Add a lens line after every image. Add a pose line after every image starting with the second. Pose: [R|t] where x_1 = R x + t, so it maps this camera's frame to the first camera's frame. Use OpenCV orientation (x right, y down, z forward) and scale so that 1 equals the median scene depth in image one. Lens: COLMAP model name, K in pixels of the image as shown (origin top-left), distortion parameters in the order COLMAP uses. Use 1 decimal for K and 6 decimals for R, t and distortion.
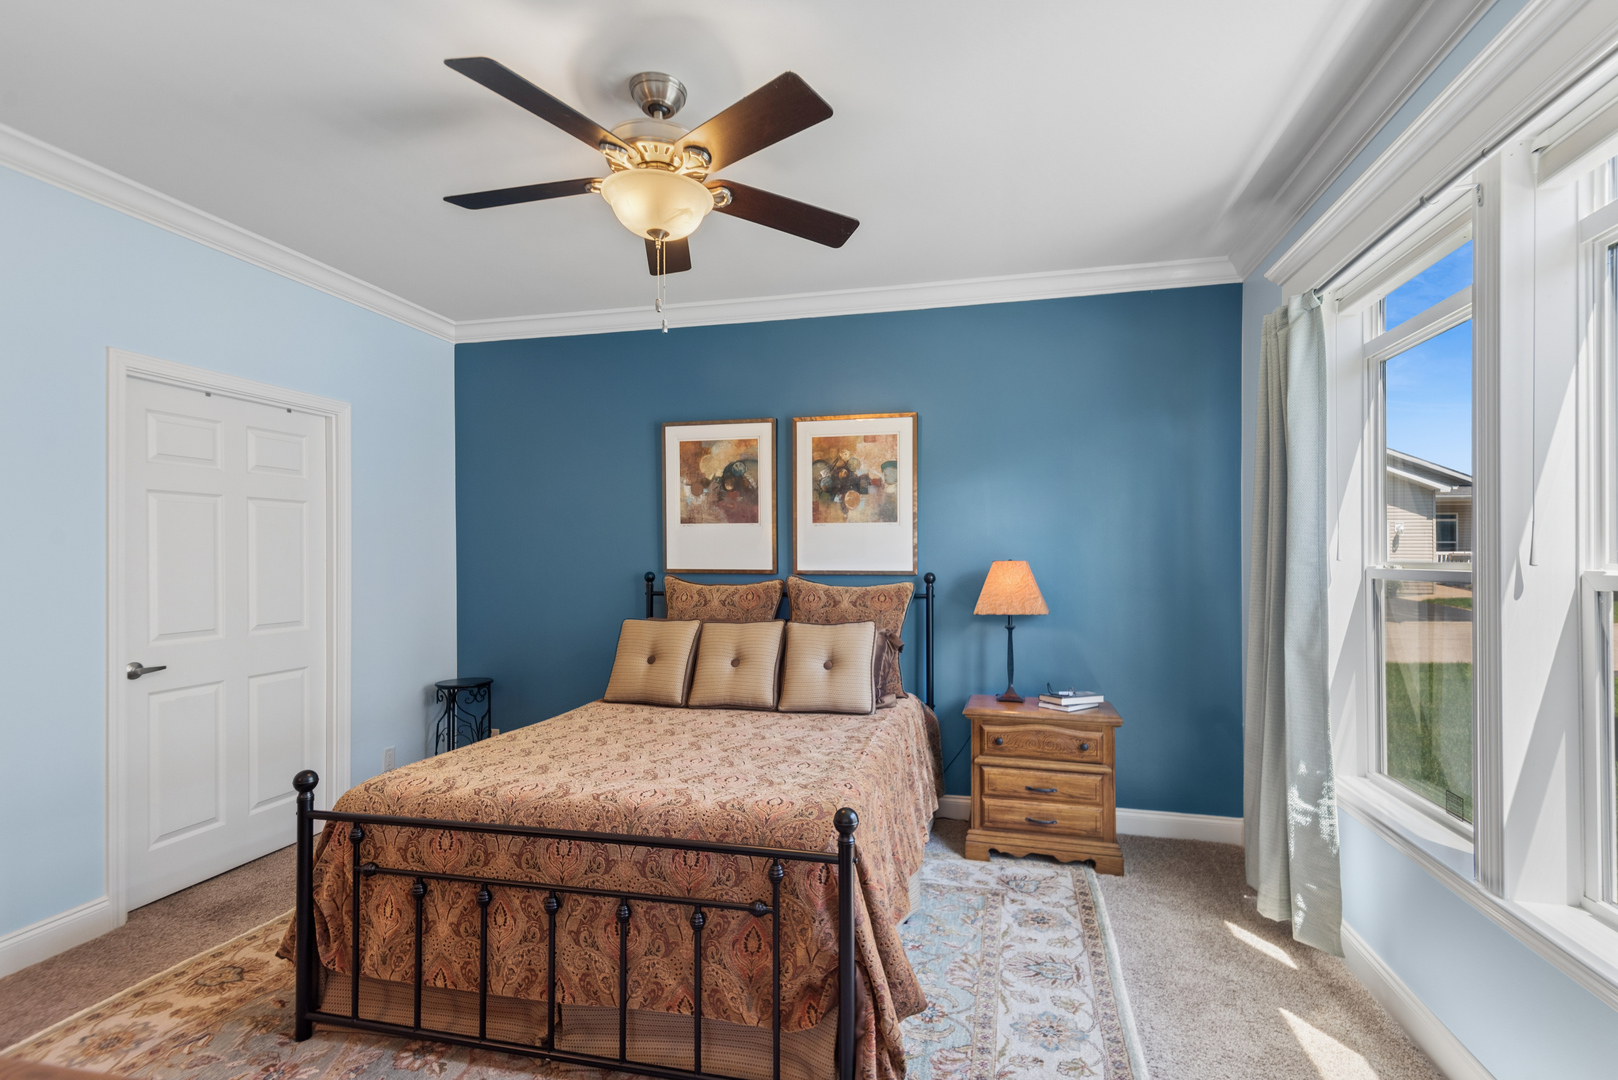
lens RADIAL K [[755.0, 0, 814.3], [0, 755.0, 563.8], [0, 0, 1]] dist [0.044154, -0.018859]
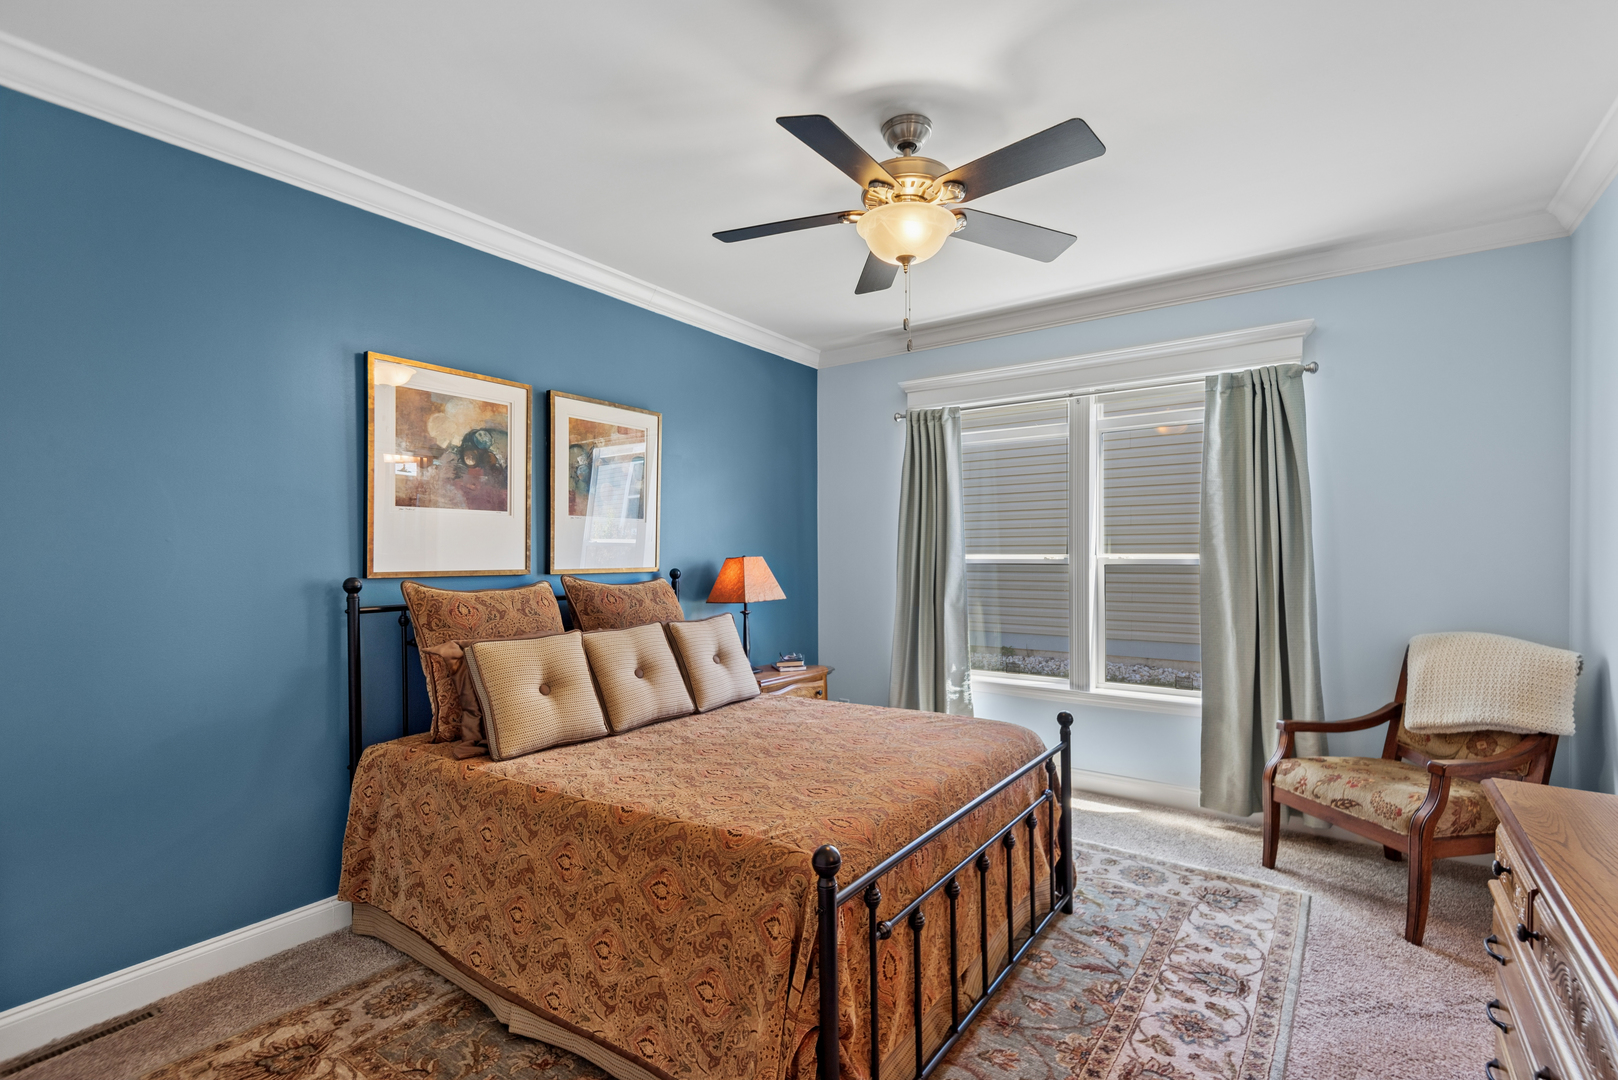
lens RADIAL K [[755.0, 0, 814.3], [0, 755.0, 563.8], [0, 0, 1]] dist [0.044154, -0.018859]
pose [[0.355411, -0.013568, 0.934612, -0.705462], [0.018924, 0.999794, 0.007318, 0.001192], [-0.934518, 0.015086, 0.355595, 0.414365]]
